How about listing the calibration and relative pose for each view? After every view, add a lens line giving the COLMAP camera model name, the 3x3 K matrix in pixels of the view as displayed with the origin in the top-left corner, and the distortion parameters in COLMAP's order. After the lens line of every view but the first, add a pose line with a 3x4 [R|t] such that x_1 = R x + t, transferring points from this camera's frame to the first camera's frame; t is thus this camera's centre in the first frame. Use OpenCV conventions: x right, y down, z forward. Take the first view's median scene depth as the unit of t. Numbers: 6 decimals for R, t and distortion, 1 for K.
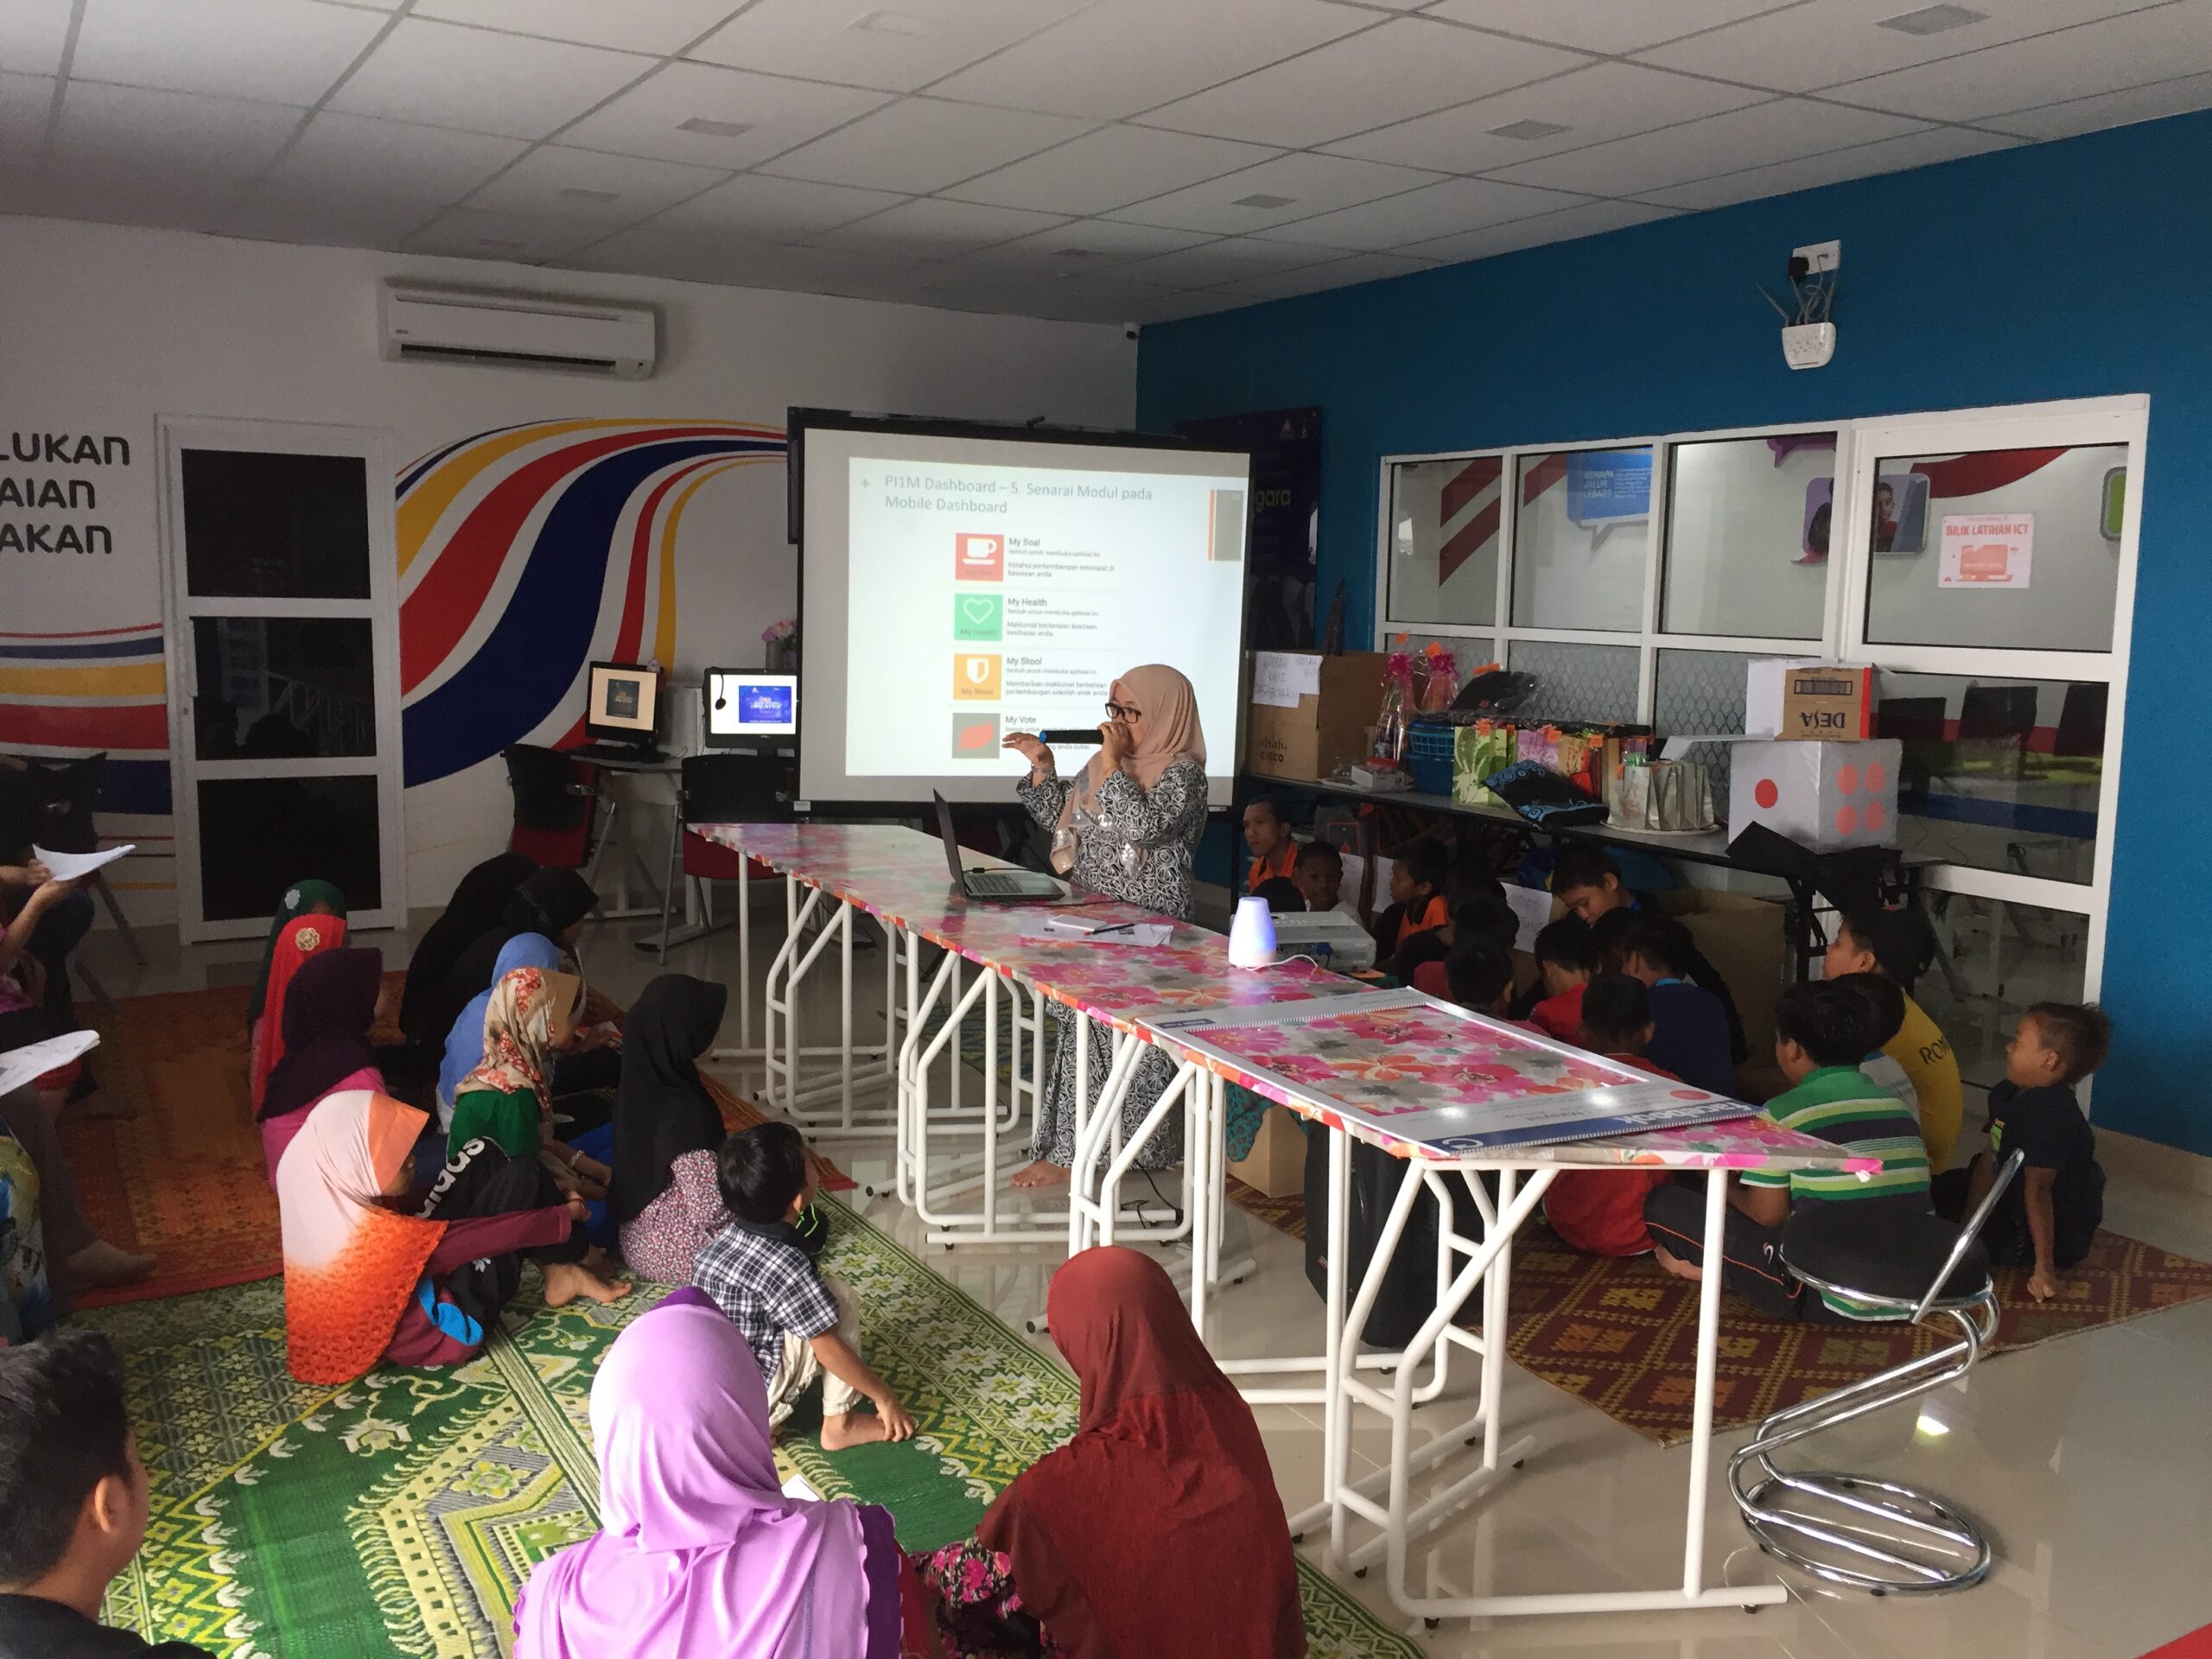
lens RADIAL K [[1865.9, 0, 1104.1], [0, 1865.9, 833.3], [0, 0, 1]] dist [0.072750, -0.096343]
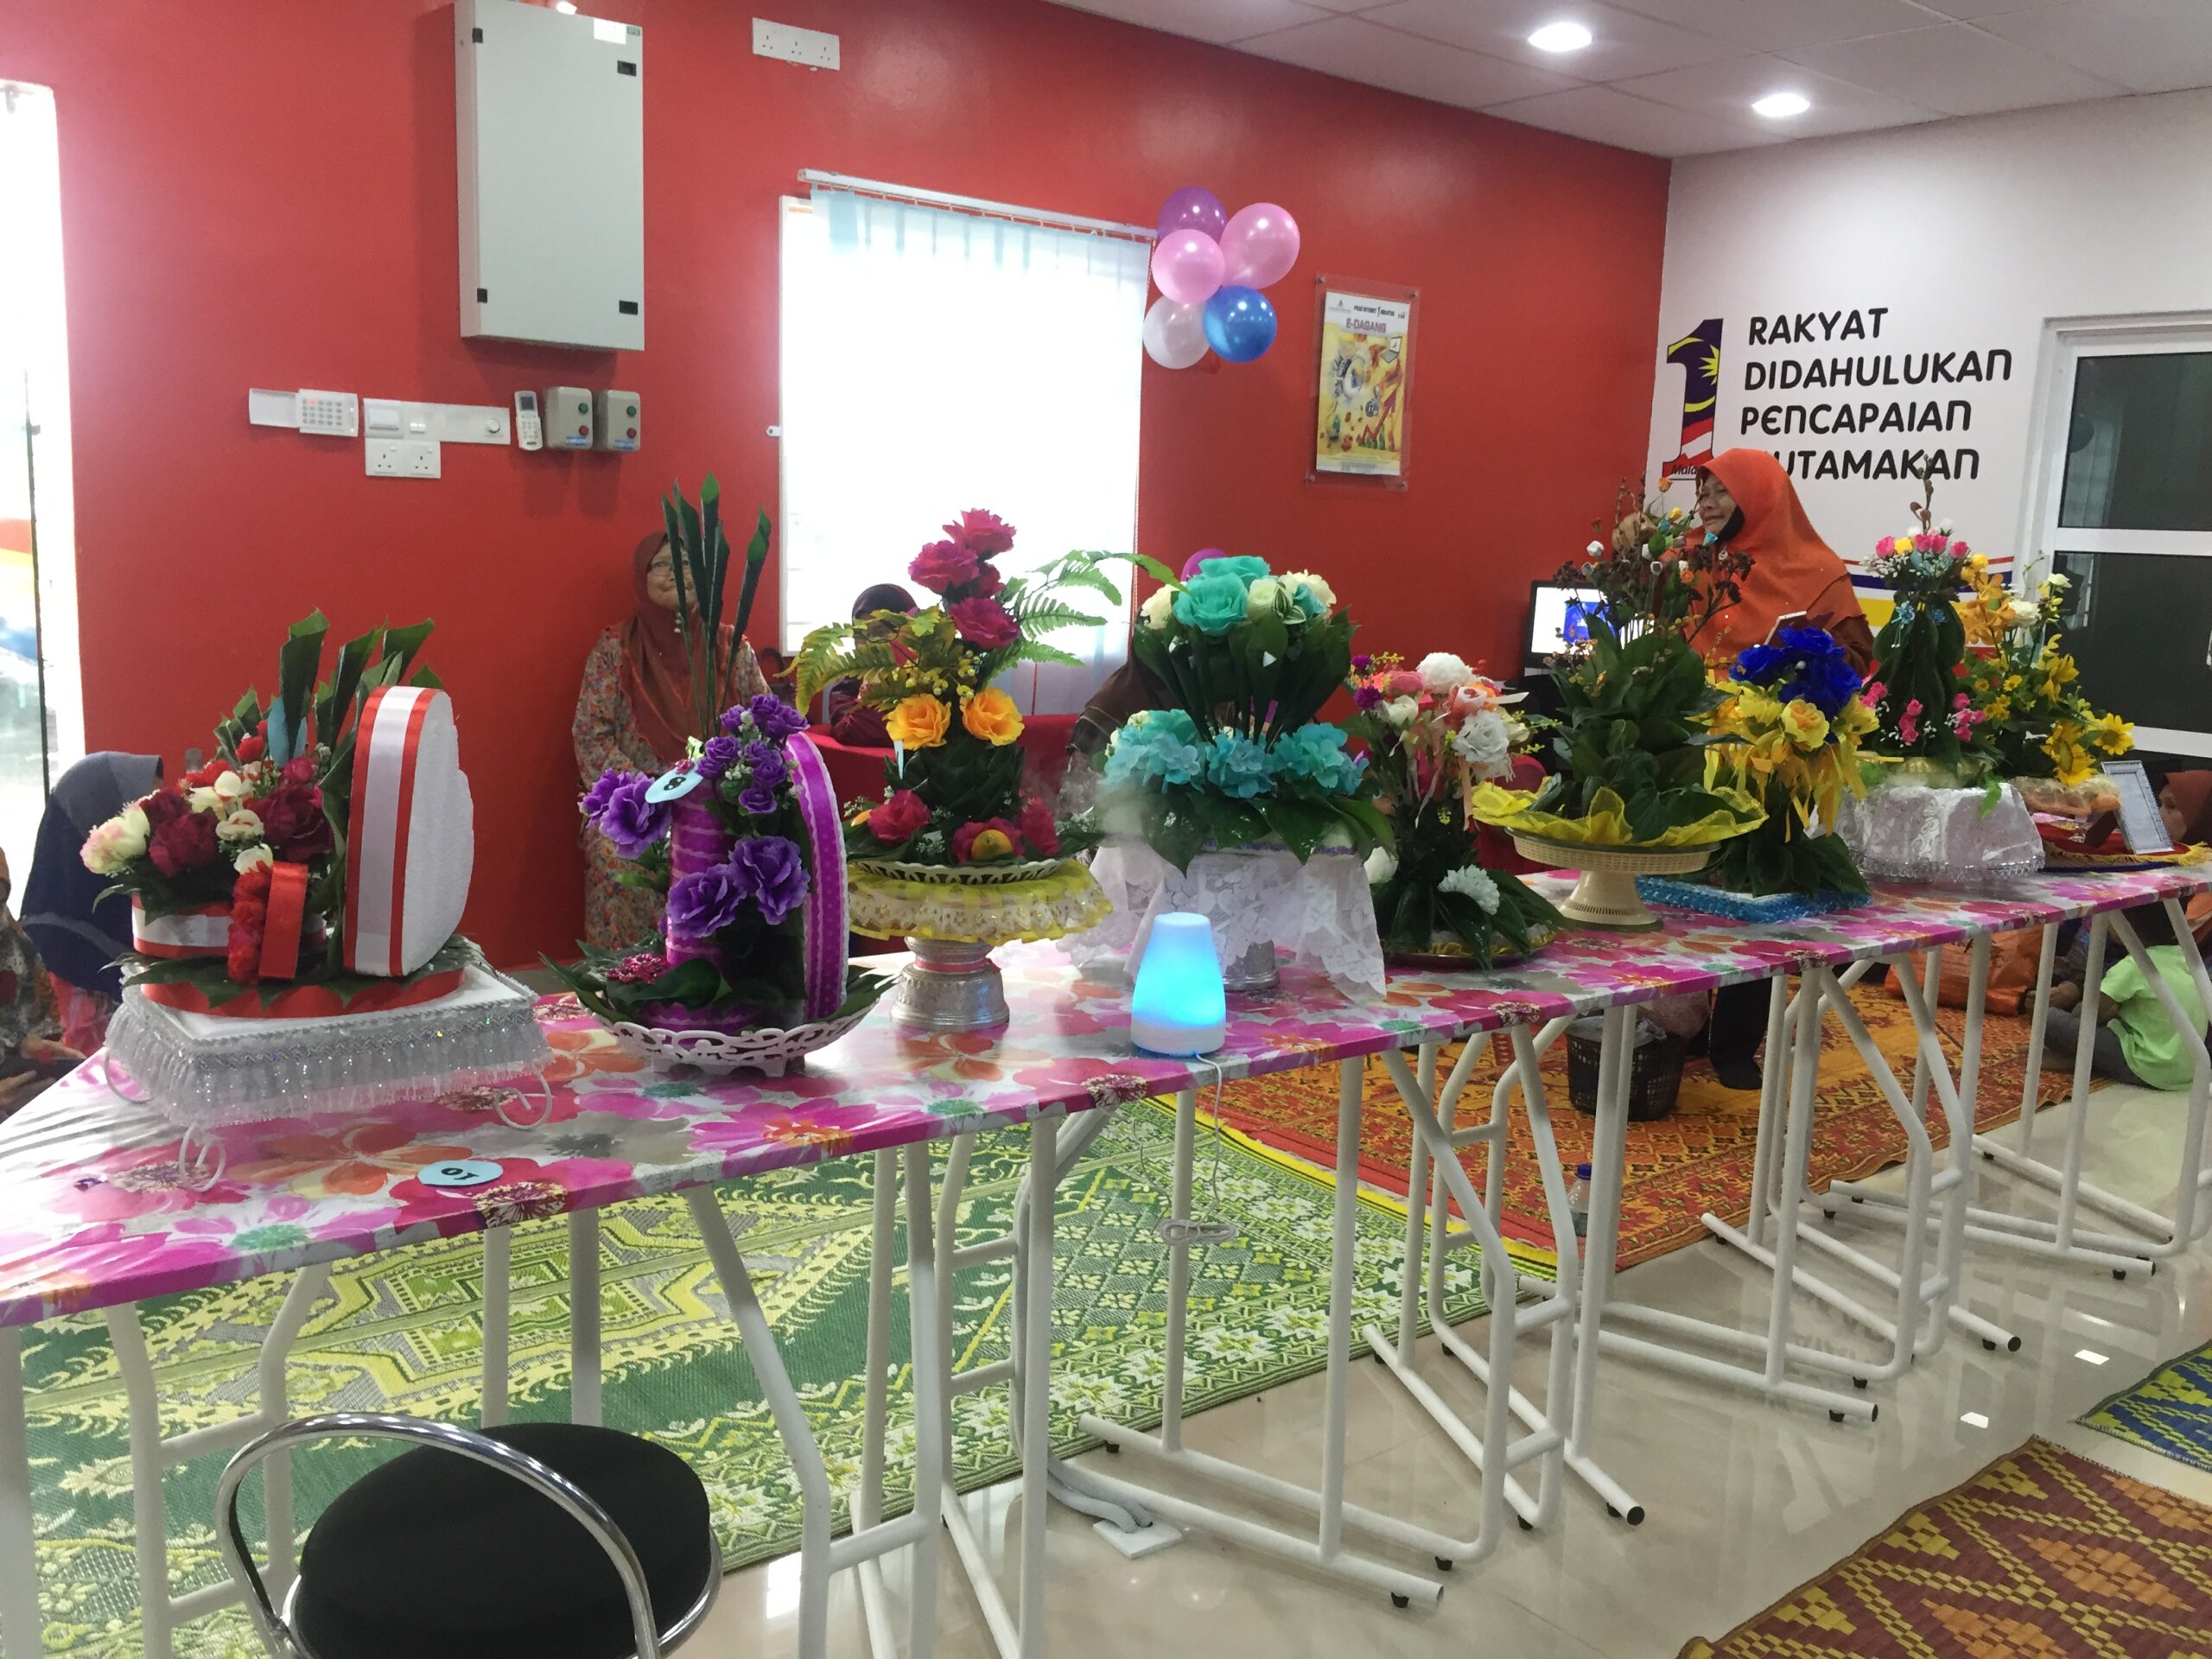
lens RADIAL K [[1865.9, 0, 1114.3], [0, 1865.9, 822.5], [0, 0, 1]] dist [0.072750, -0.096343]
pose [[0.163001, 0.142454, -0.976288, 0.324498], [-0.167337, 0.979177, 0.114937, -0.020587], [0.972332, 0.144634, 0.183445, 0.453561]]
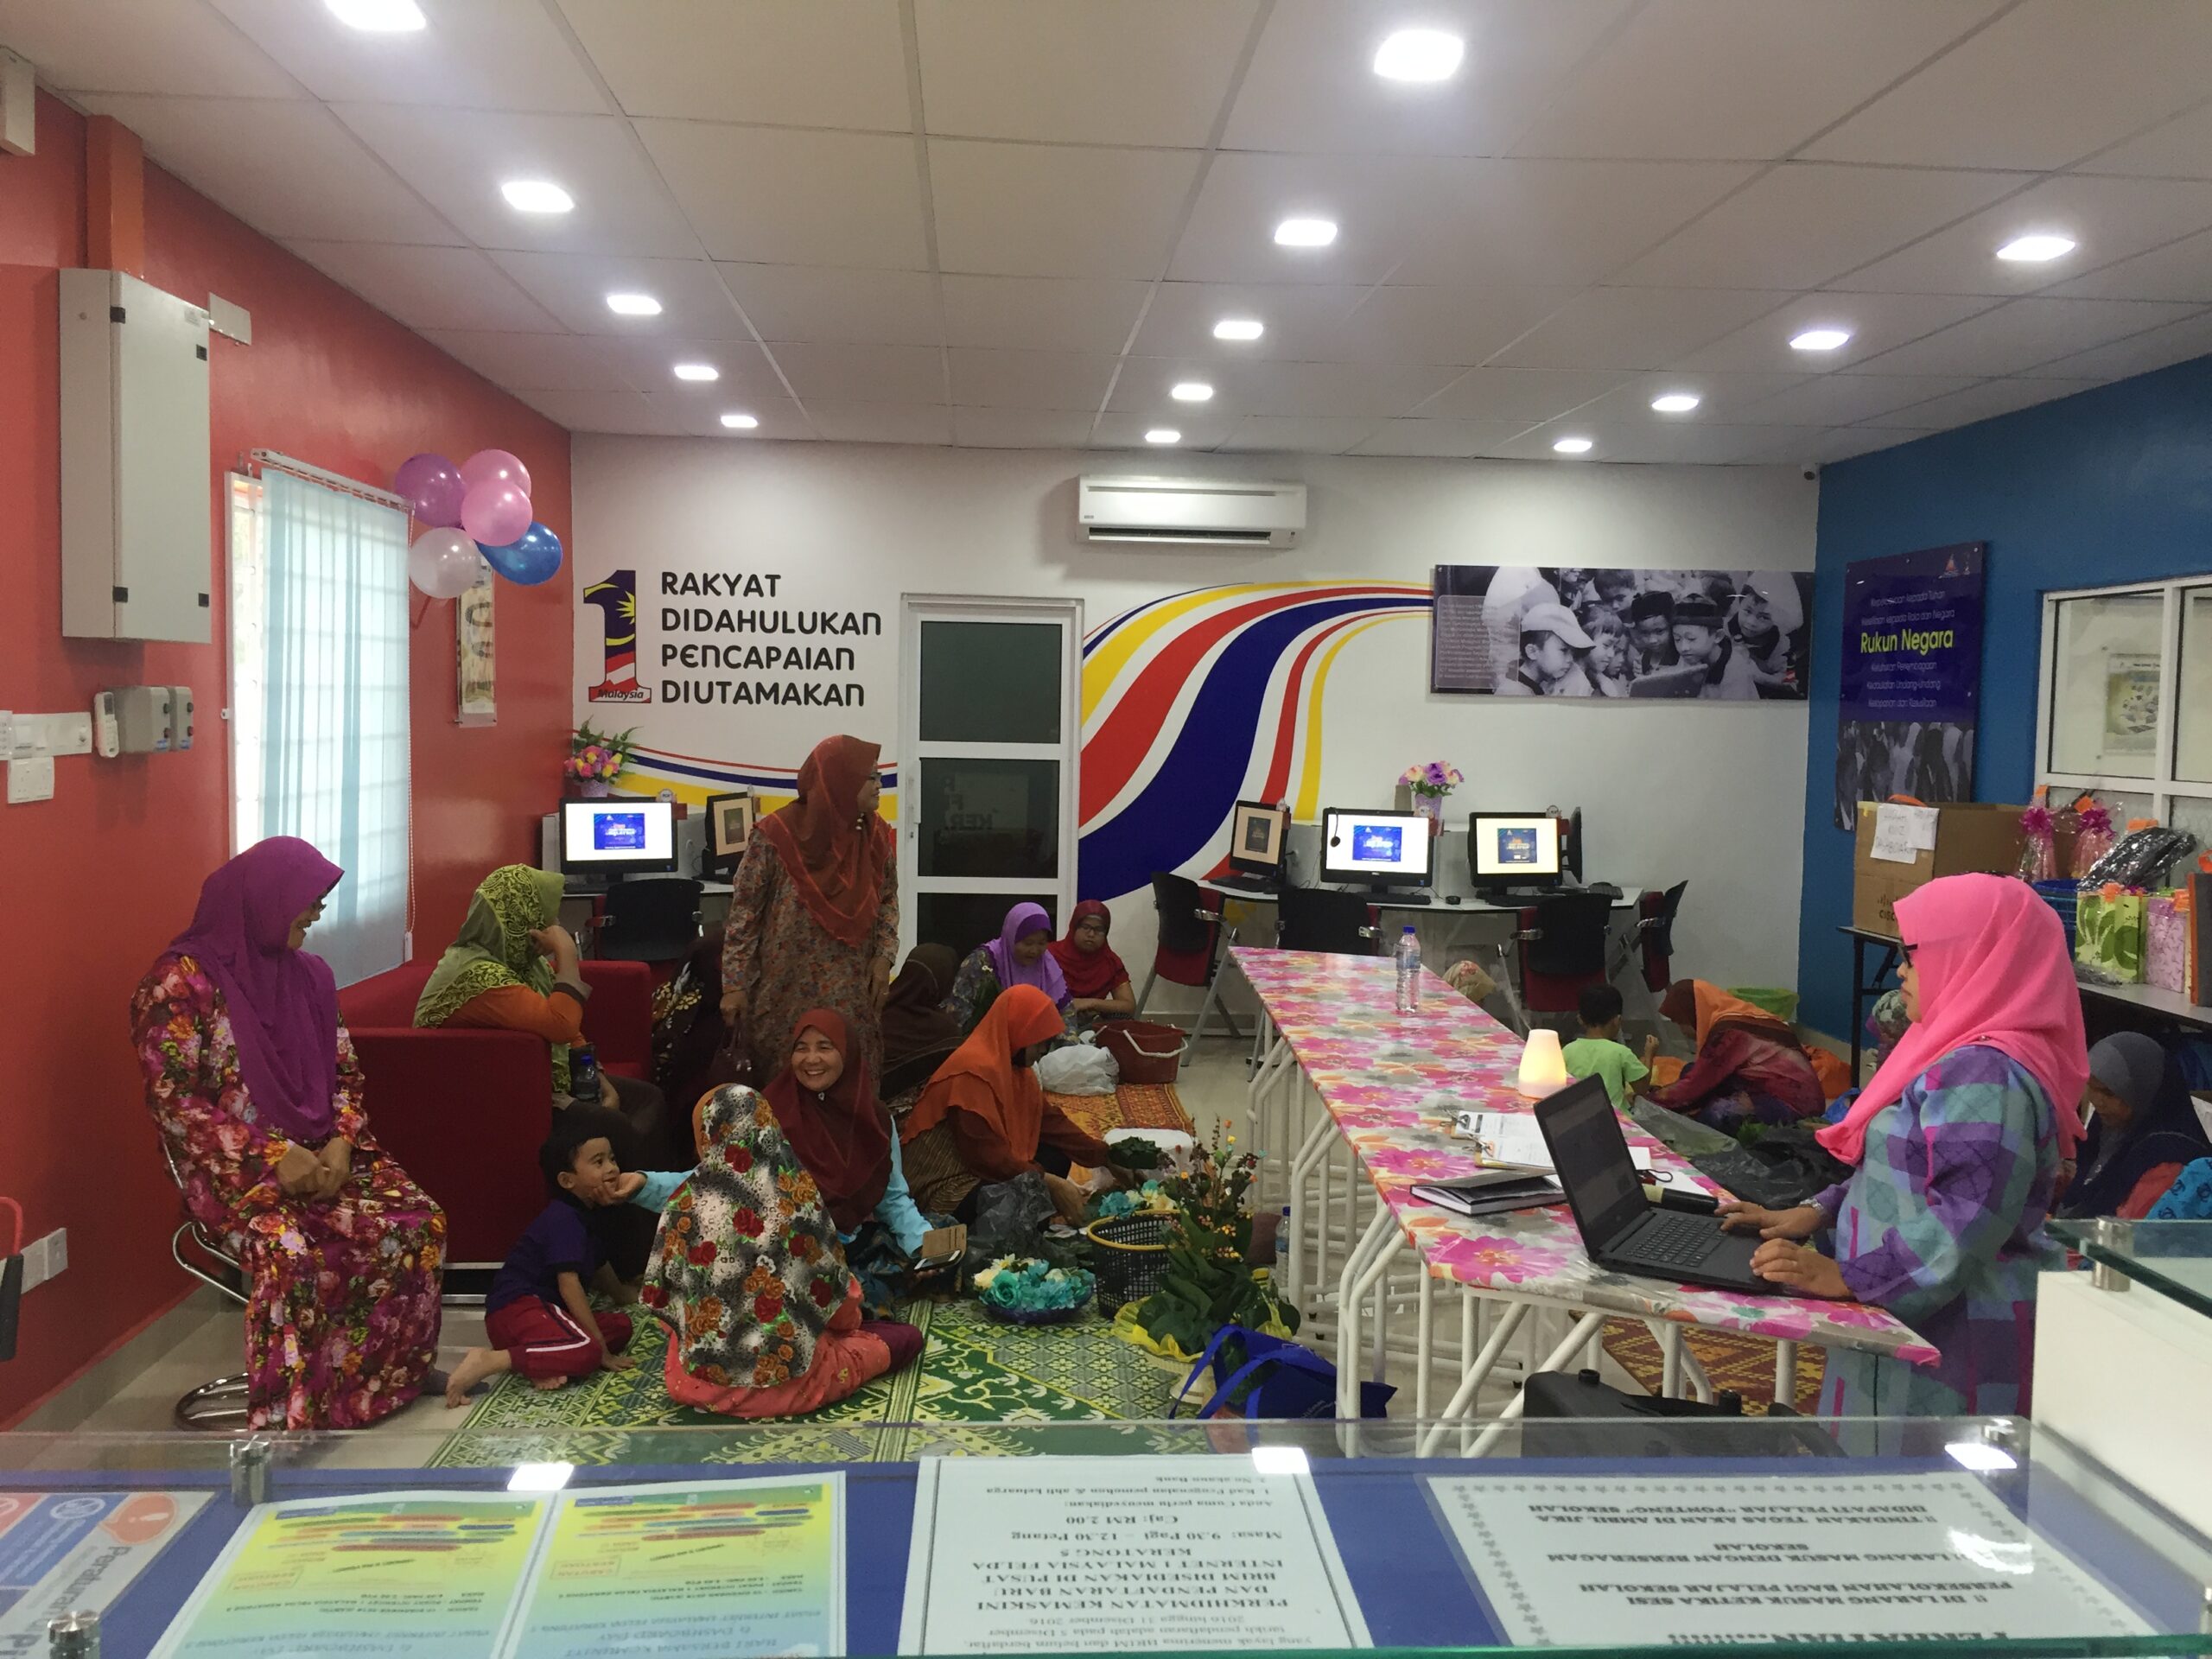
lens RADIAL K [[1865.9, 0, 1110.1], [0, 1865.9, 840.3], [0, 0, 1]] dist [0.072750, -0.096343]
pose [[0.893470, 0.029685, -0.448141, 0.170167], [-0.062832, 0.996262, -0.059276, 0.001607], [0.444706, 0.081119, 0.891996, -0.011025]]
